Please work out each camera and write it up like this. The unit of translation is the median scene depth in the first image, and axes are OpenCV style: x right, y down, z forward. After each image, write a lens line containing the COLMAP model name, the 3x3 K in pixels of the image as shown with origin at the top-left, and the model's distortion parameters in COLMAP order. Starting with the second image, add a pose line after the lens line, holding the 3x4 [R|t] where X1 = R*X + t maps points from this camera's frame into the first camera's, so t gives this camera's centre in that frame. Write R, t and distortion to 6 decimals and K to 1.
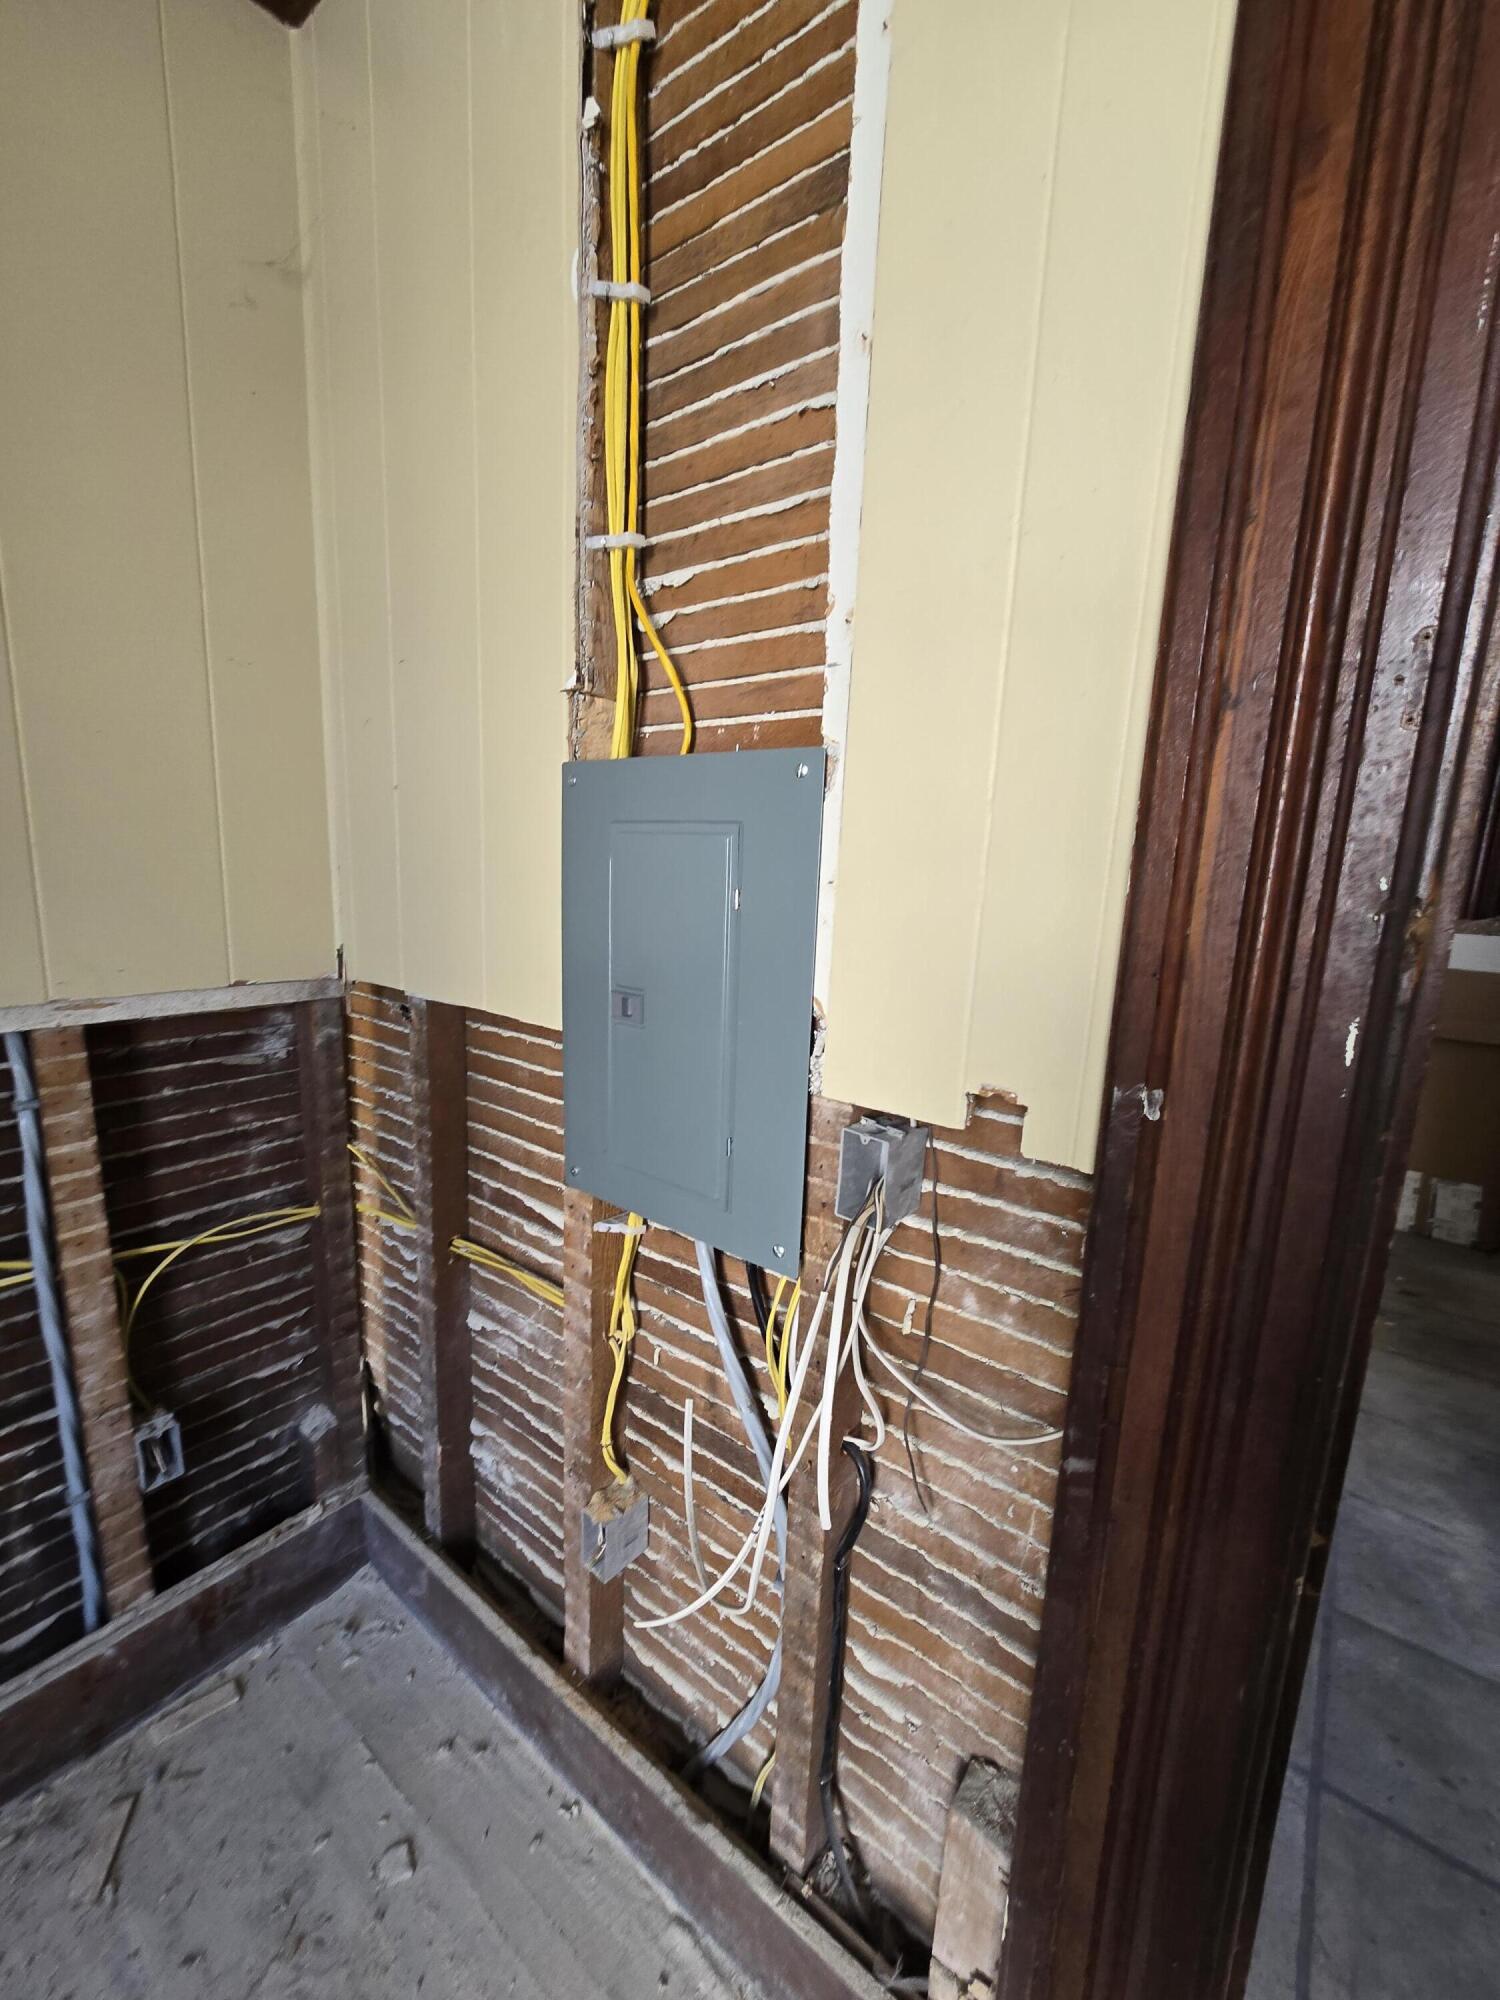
lens RADIAL K [[809.0, 0, 750.0], [0, 809.0, 1000.0], [0, 0, 1]] dist [-0.012999, 0.005635]
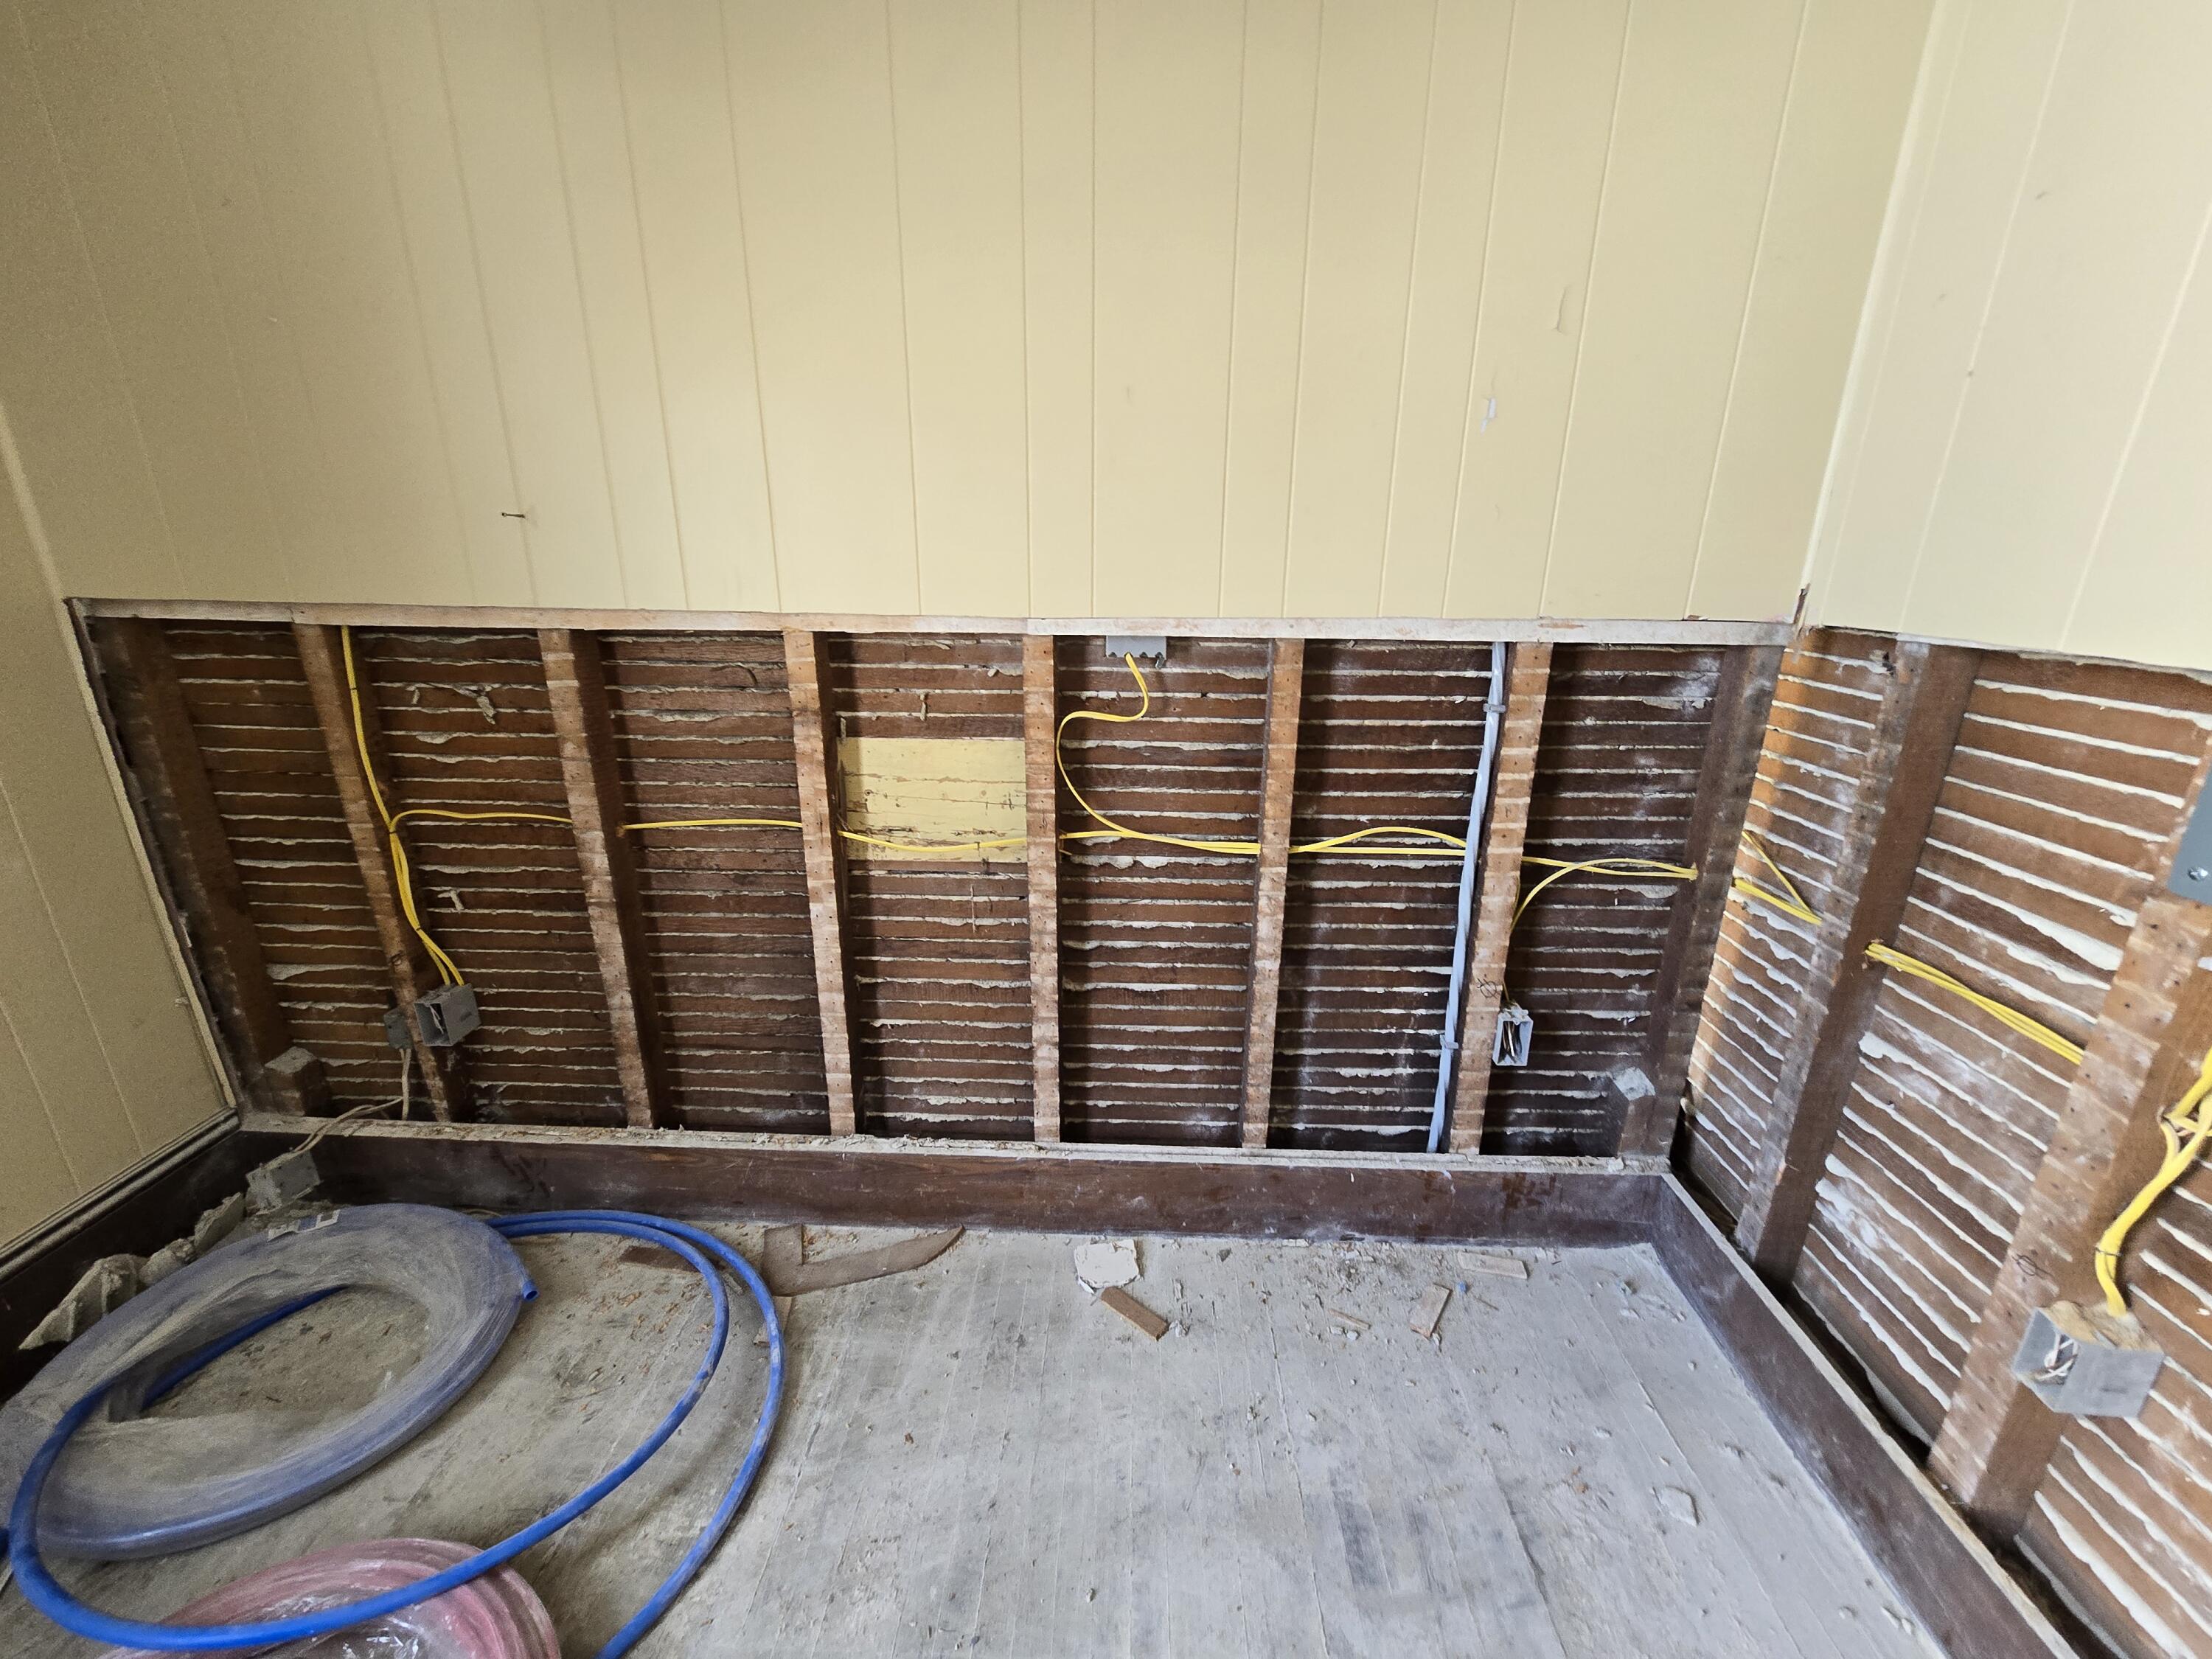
lens RADIAL K [[894.8, 0, 1106.0], [0, 894.8, 829.5], [0, 0, 1]] dist [-0.012999, 0.005635]
pose [[0.590492, 0.206944, -0.780060, -0.144257], [-0.124935, 0.978353, 0.164977, 0.130955], [0.797315, 0.000039, 0.603564, -0.206093]]
